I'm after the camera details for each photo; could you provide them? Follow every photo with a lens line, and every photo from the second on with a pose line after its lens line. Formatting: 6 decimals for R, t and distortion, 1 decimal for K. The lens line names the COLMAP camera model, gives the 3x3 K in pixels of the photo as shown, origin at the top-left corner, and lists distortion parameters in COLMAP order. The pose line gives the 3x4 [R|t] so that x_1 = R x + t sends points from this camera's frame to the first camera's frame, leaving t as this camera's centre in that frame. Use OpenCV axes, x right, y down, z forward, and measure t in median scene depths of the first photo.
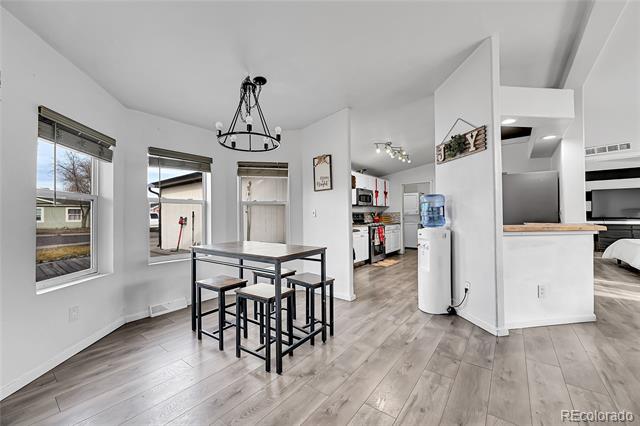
lens RADIAL K [[253.0, 0, 320.0], [0, 253.0, 213.0], [0, 0, 1]] dist [-0.000232, 0.000108]
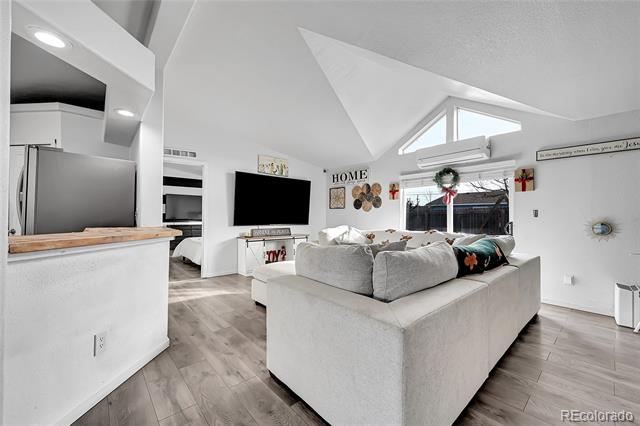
lens RADIAL K [[253.0, 0, 320.0], [0, 253.0, 213.0], [0, 0, 1]] dist [-0.000232, 0.000108]
pose [[0.197233, 0.022884, 0.980090, 0.285159], [-0.016409, 0.999665, -0.020039, 0.001835], [-0.980219, -0.012130, 0.197542, 0.278193]]
